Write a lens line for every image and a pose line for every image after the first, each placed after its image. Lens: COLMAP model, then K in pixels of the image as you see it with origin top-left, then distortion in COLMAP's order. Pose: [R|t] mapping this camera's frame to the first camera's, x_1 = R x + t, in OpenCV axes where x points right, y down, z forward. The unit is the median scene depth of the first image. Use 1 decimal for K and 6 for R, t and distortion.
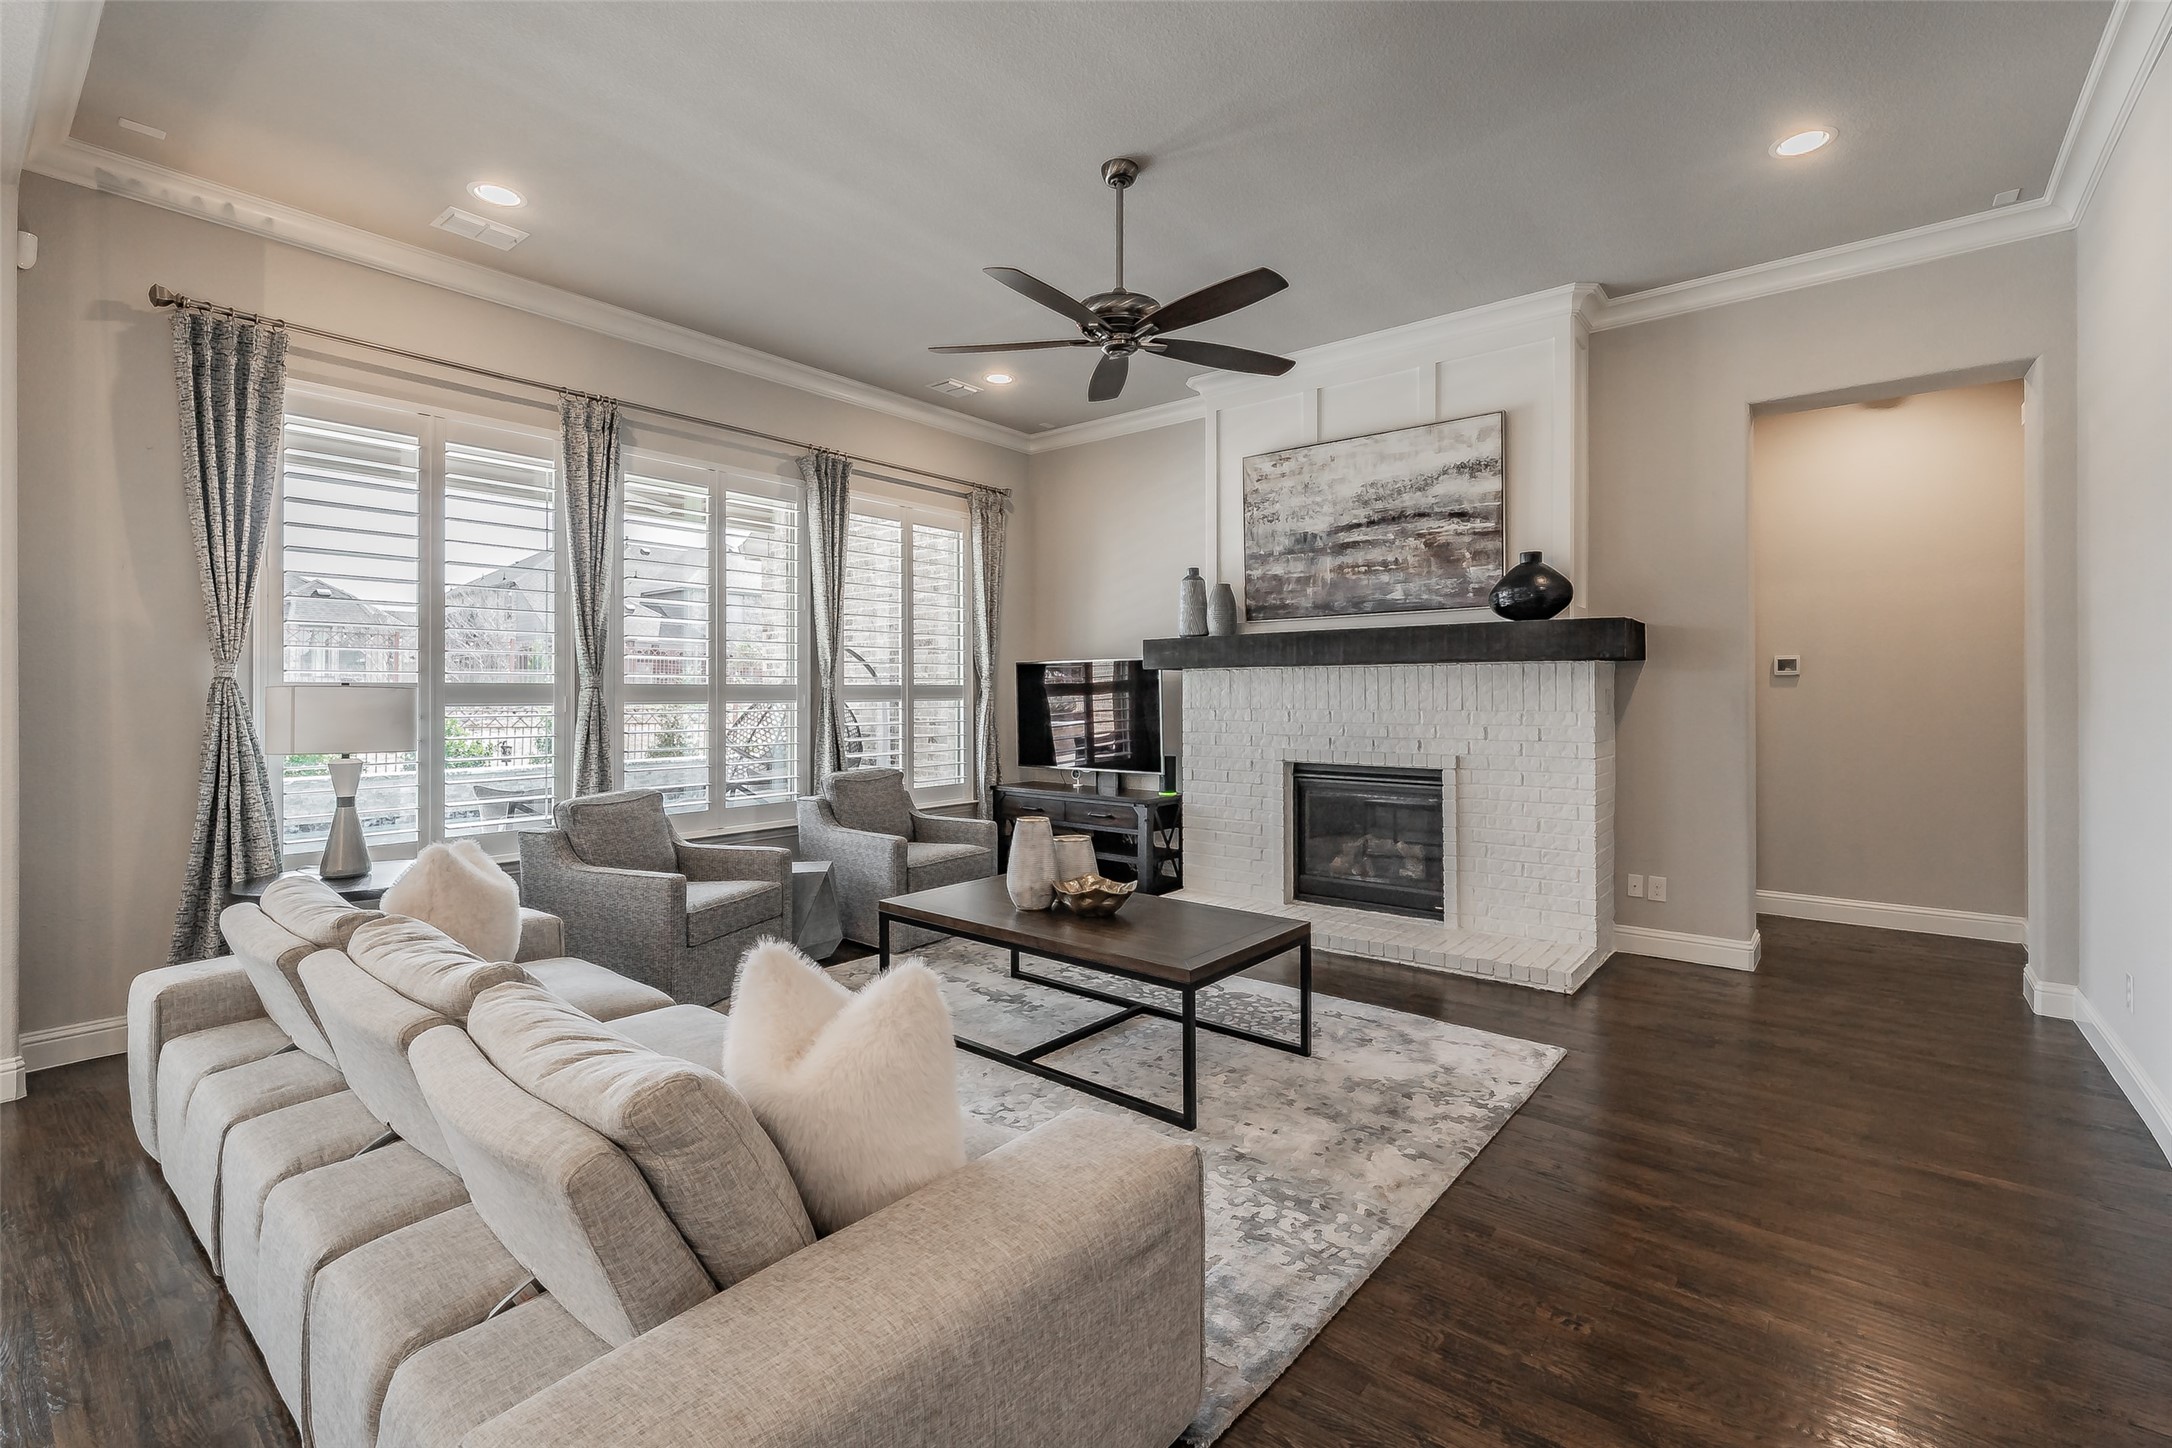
lens RADIAL K [[938.8, 0, 1088.6], [0, 938.8, 691.2], [0, 0, 1]] dist [0.001579, 0.000091]
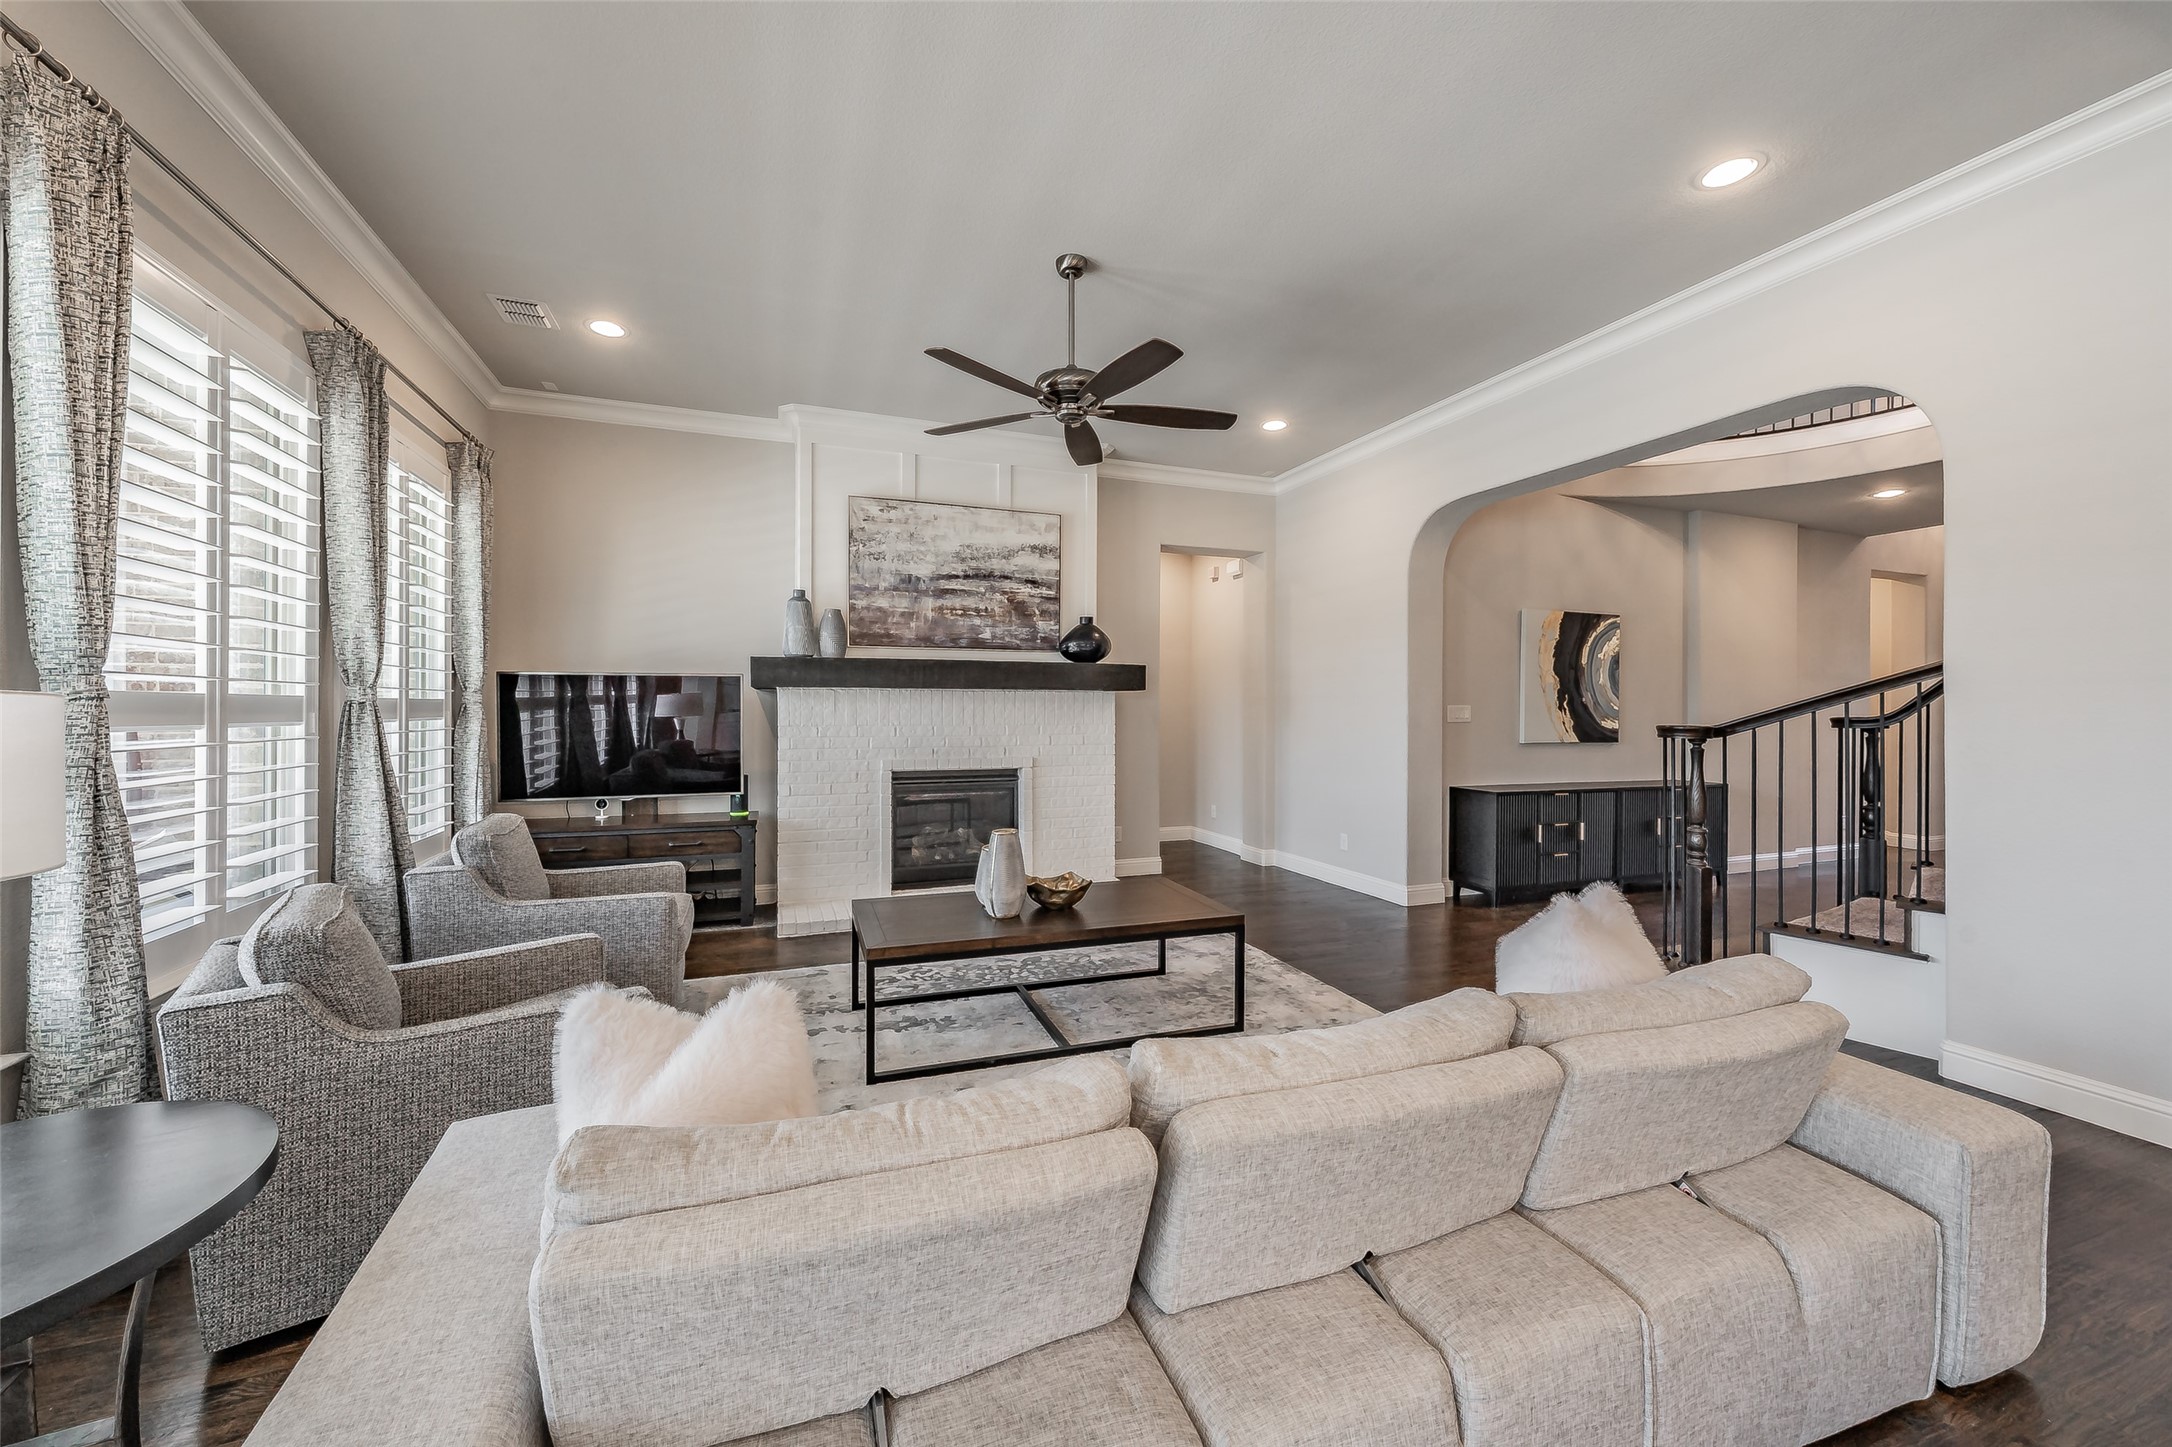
lens RADIAL K [[807.1, 0, 1061.9], [0, 807.1, 710.5], [0, 0, 1]] dist [0.000659, 0.000088]
pose [[0.519584, 0.002829, 0.854415, -0.559318], [-0.005375, 0.999986, -0.000043, -0.000281], [-0.854403, -0.004570, 0.519592, 0.330293]]
